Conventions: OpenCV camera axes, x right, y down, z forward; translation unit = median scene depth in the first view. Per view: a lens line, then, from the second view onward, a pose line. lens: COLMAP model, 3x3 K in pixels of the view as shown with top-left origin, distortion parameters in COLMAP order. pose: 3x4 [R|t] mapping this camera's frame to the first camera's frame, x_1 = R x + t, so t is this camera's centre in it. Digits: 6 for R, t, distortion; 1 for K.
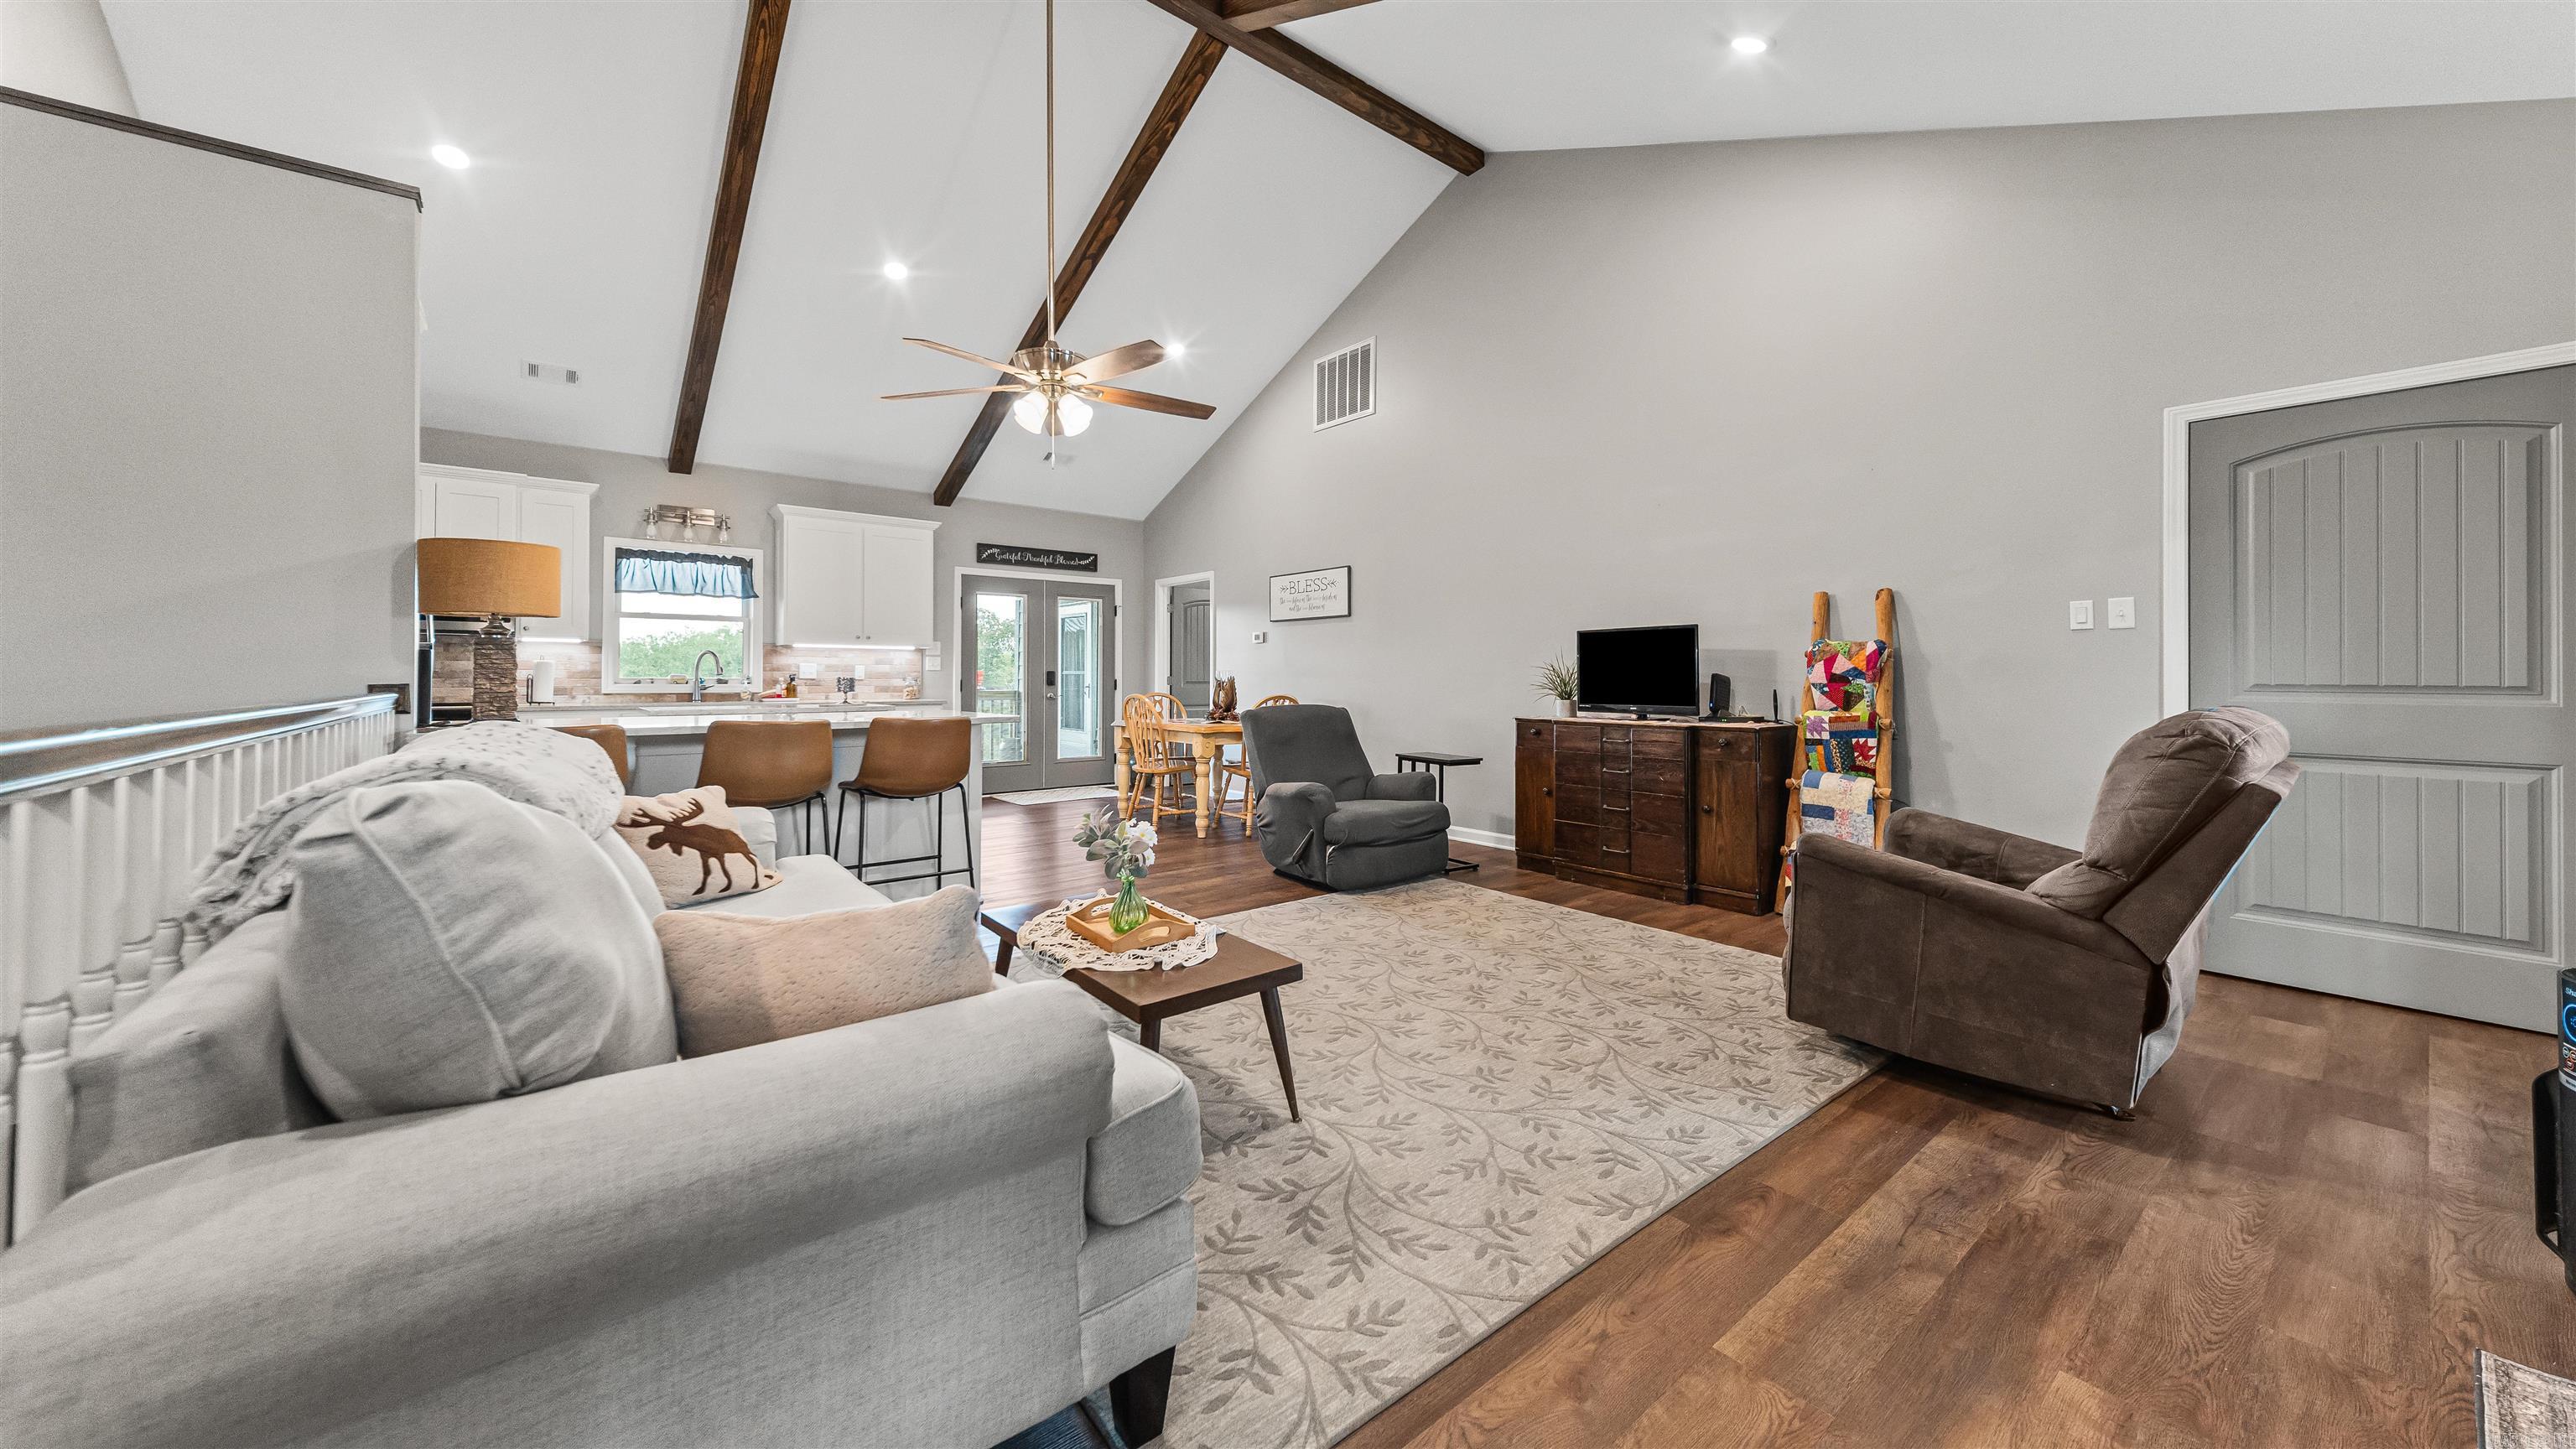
lens RADIAL K [[906.5, 0, 1290.3], [0, 906.5, 751.3], [0, 0, 1]] dist [0.030747, -0.010443]
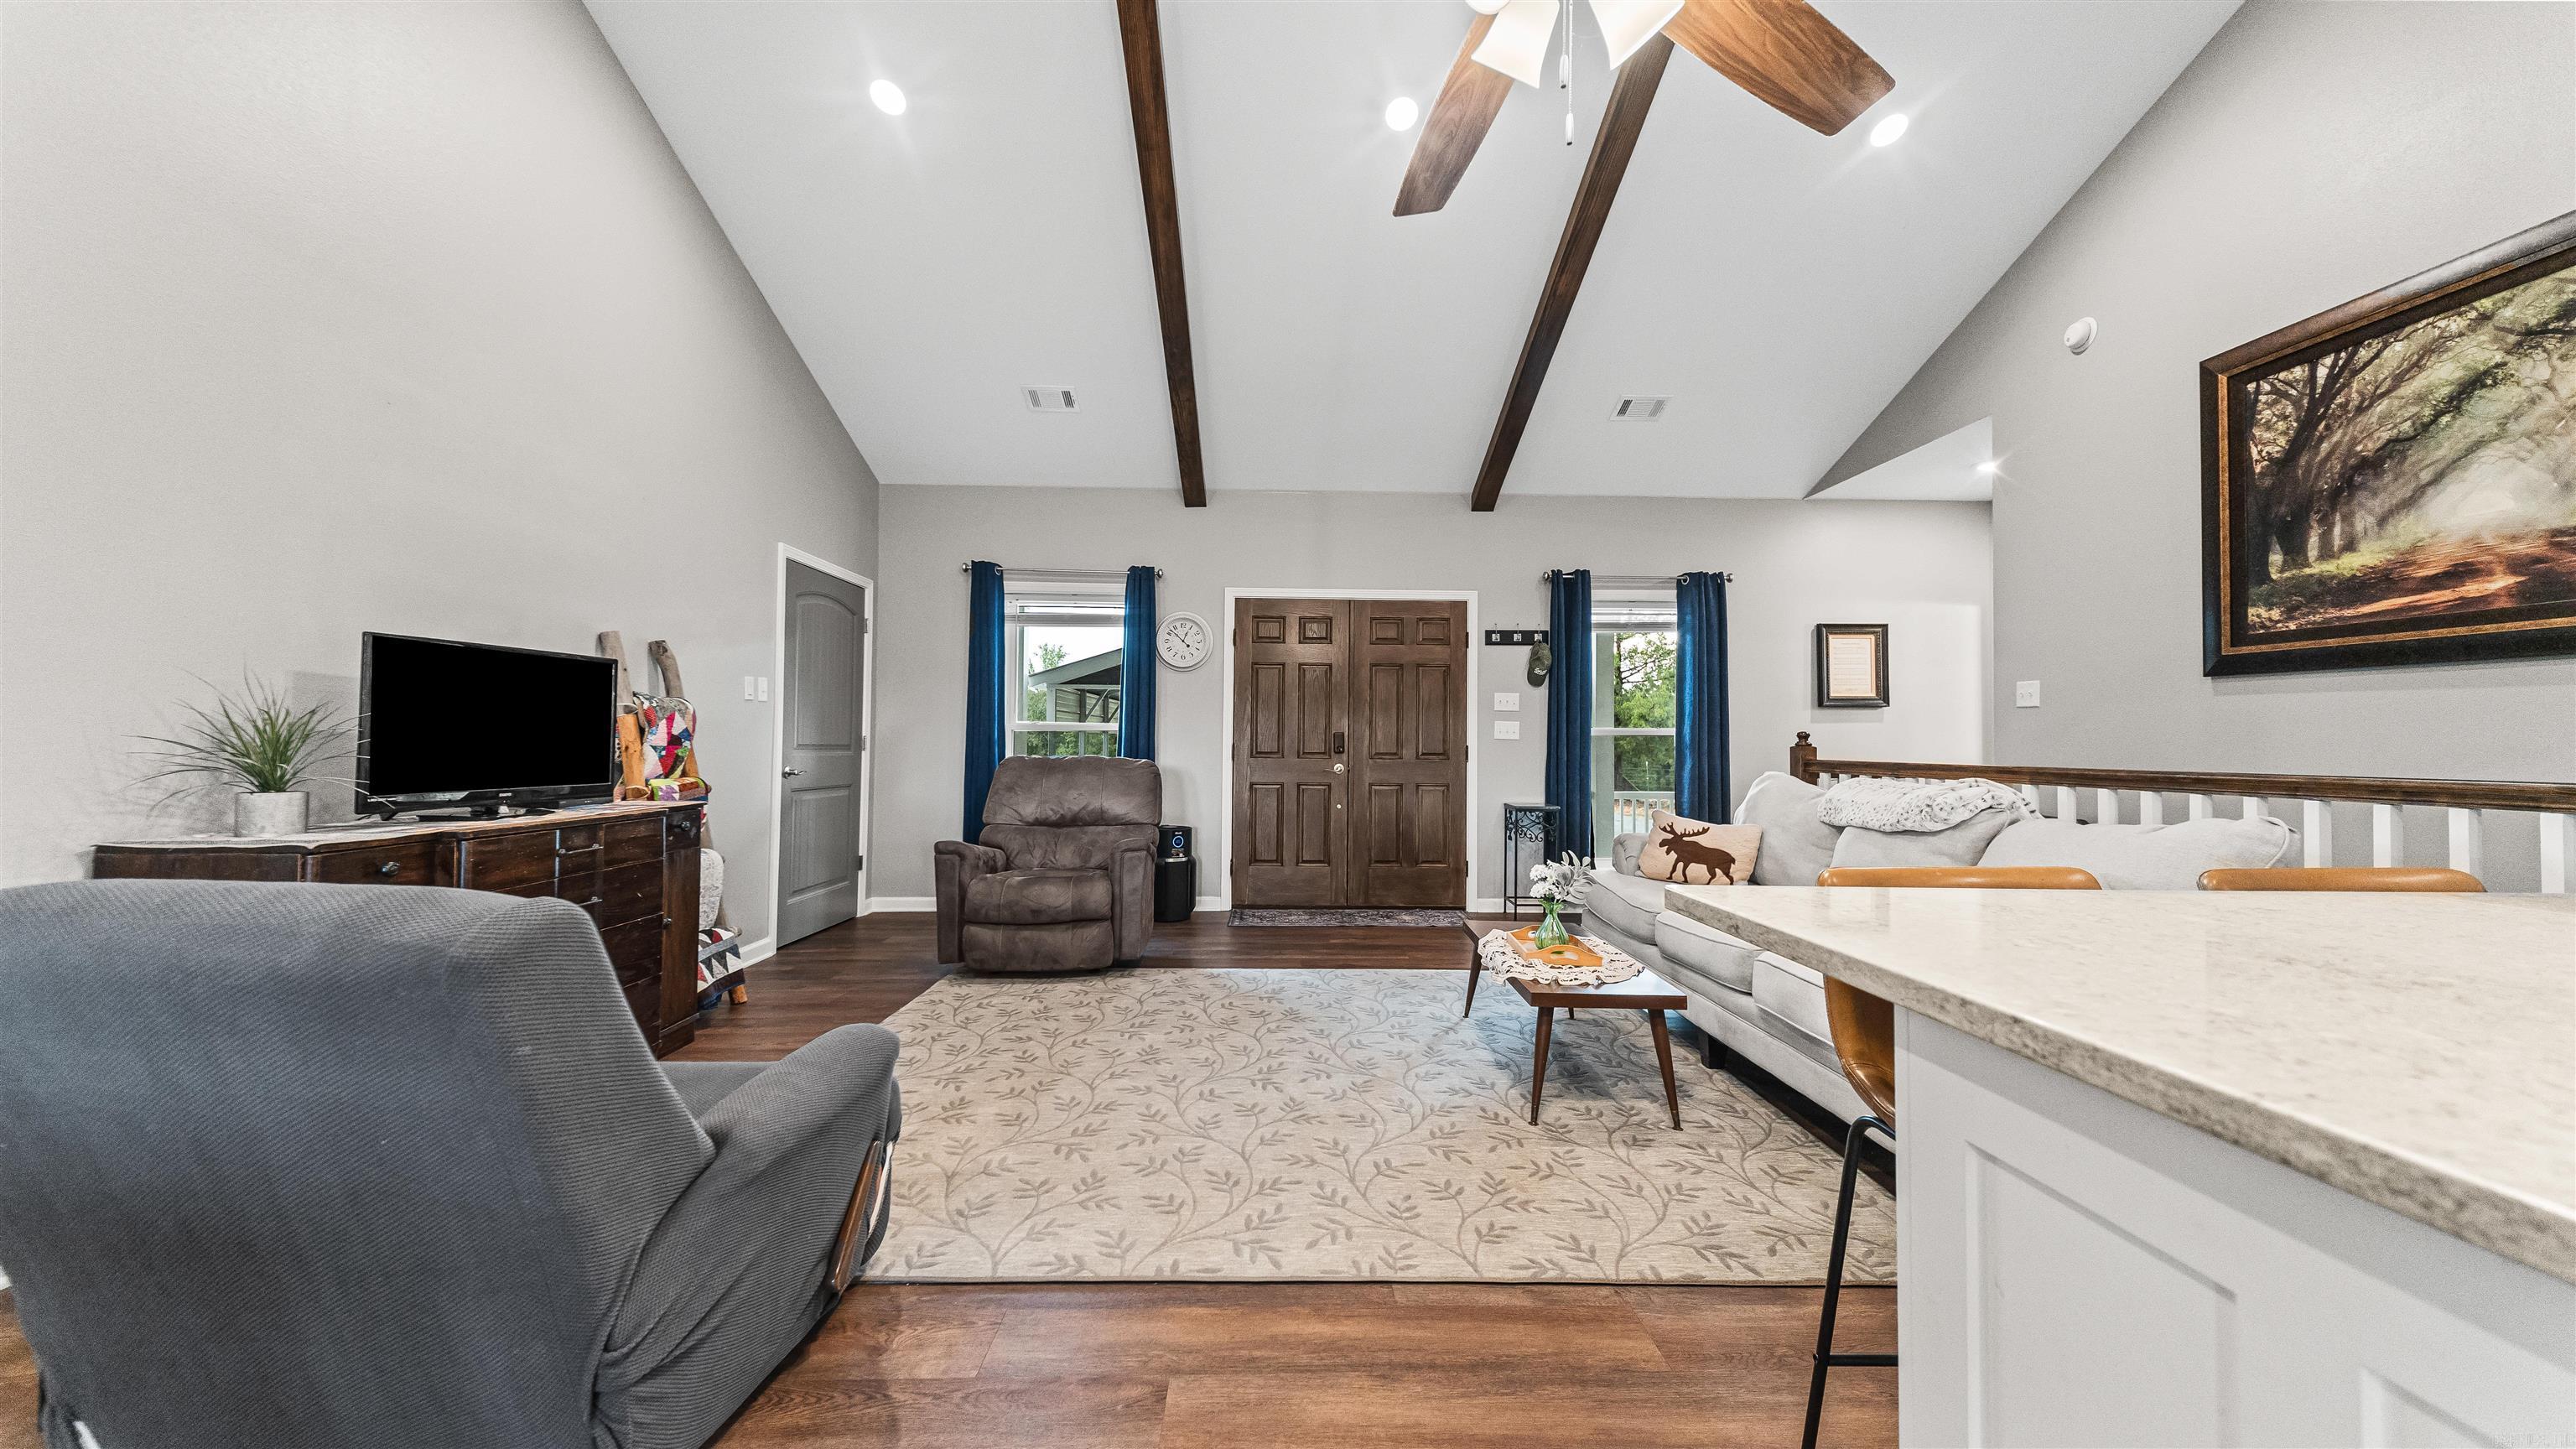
lens RADIAL K [[888.5, 0, 1291.4], [0, 888.5, 729.9], [0, 0, 1]] dist [0.014510, -0.003055]
pose [[-0.791000, 0.002059, 0.611812, -0.230634], [0.041409, 0.997881, 0.050178, -0.065100], [-0.610413, 0.065026, -0.789410, 0.796813]]
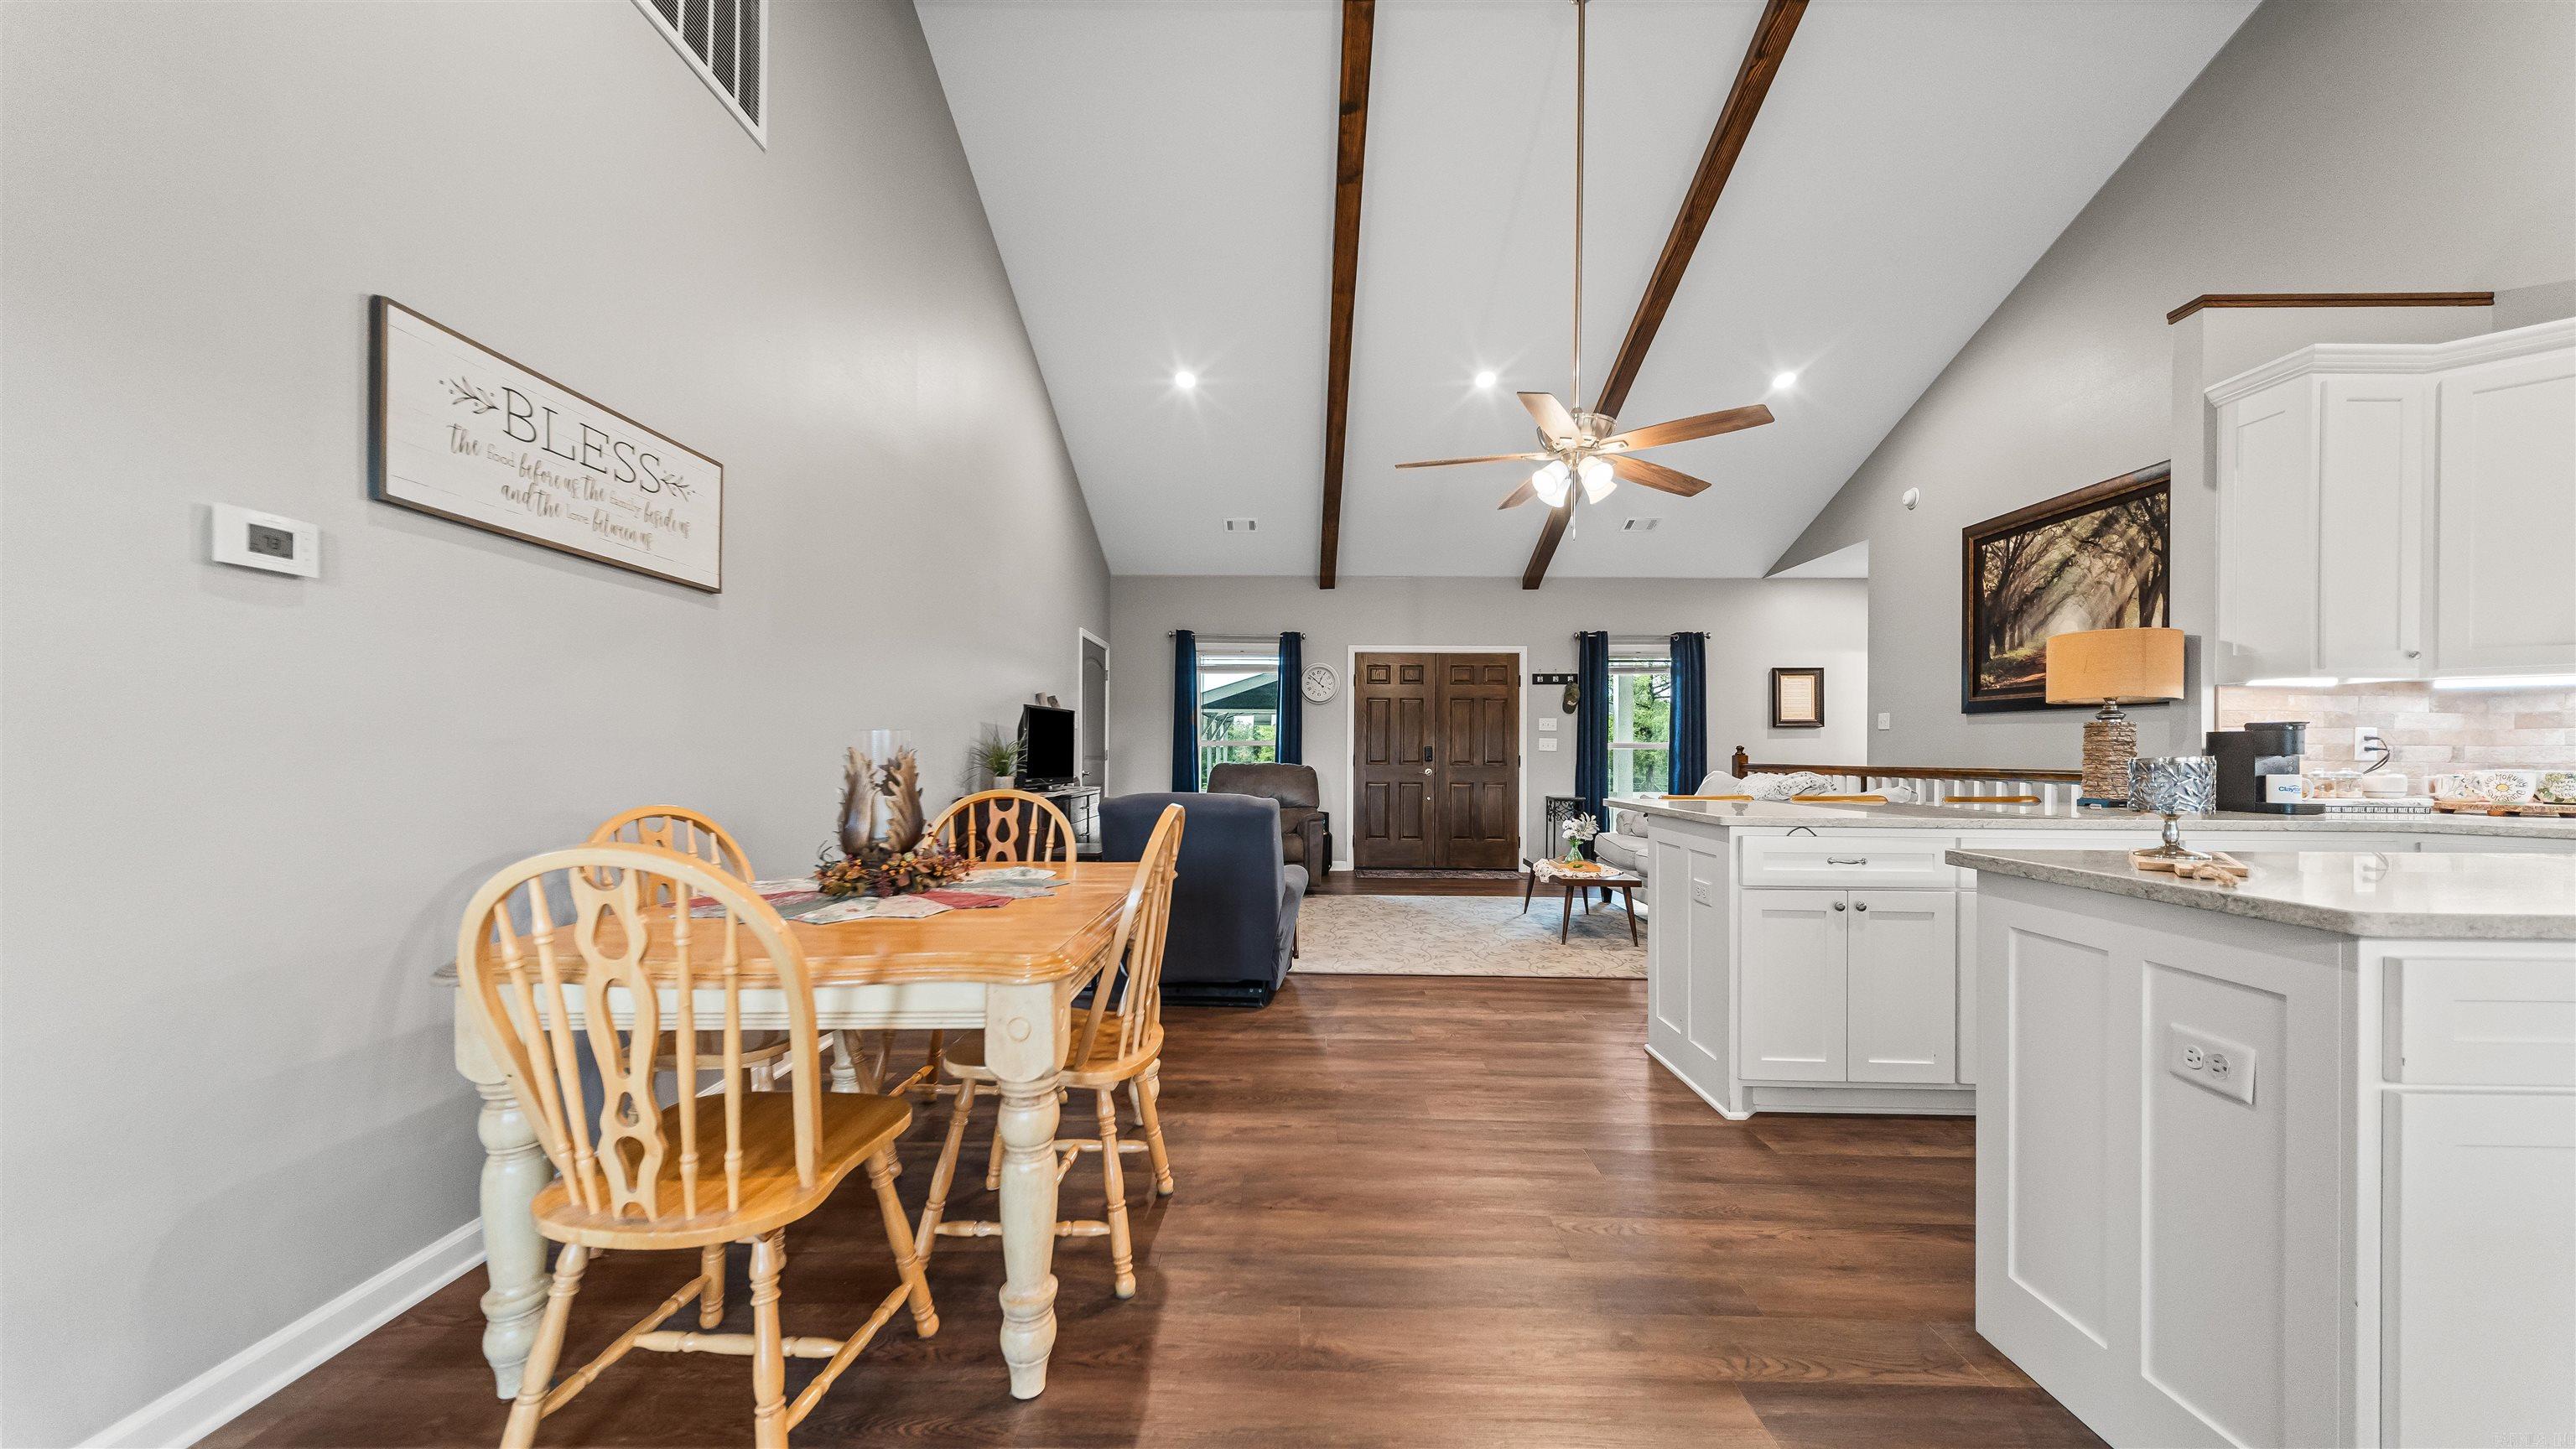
lens RADIAL K [[895.6, 0, 1285.0], [0, 895.6, 752.2], [0, 0, 1]] dist [0.024353, -0.010274]
pose [[-0.763375, -0.003199, 0.645948, -0.384017], [0.047281, 0.997029, 0.060814, -0.093589], [-0.644223, 0.076965, -0.760955, 1.148814]]
